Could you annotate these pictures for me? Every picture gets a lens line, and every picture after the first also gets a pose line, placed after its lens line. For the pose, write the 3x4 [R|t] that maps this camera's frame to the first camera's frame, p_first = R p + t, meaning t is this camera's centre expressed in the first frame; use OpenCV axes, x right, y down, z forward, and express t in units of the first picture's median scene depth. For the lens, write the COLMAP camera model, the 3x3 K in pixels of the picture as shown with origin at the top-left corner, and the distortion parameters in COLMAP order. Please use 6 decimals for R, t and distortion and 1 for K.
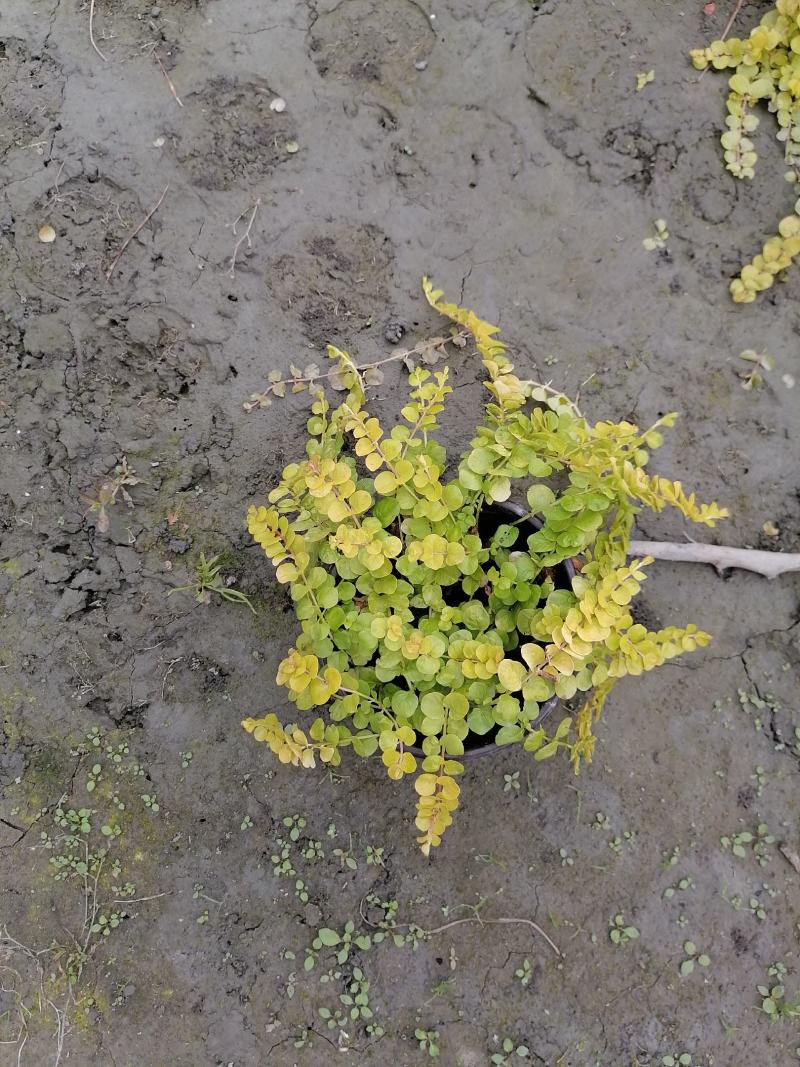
lens RADIAL K [[824.4, 0, 404.3], [0, 824.4, 539.0], [0, 0, 1]] dist [0.096332, -0.126910]
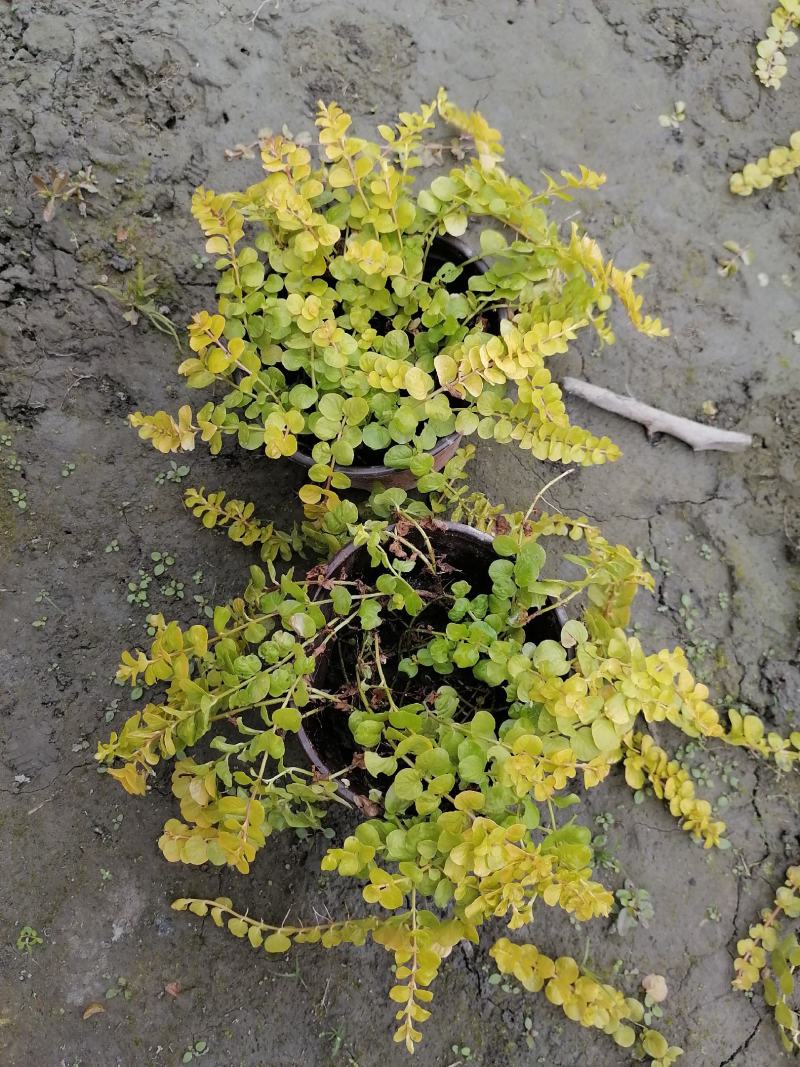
lens RADIAL K [[824.4, 0, 404.3], [0, 824.4, 539.0], [0, 0, 1]] dist [0.096332, -0.126910]
pose [[0.965148, 0.259007, 0.037479, 0.087598], [-0.257345, 0.965319, -0.043969, 0.265341], [-0.047568, 0.032792, 0.998330, 0.029899]]
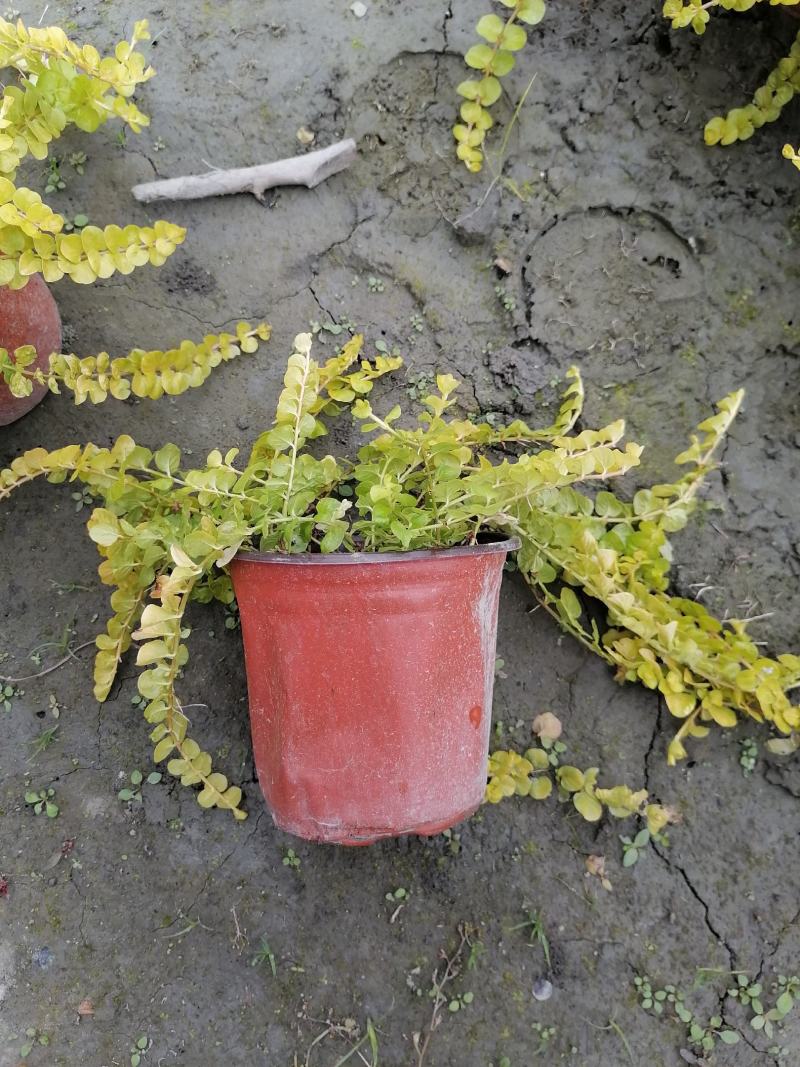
lens RADIAL K [[824.4, 0, 404.3], [0, 824.4, 539.0], [0, 0, 1]] dist [0.096332, -0.126910]
pose [[0.955830, -0.287293, 0.062056, 0.349763], [0.284320, 0.957289, 0.052540, 0.352425], [-0.074500, -0.032575, 0.996689, 0.122331]]
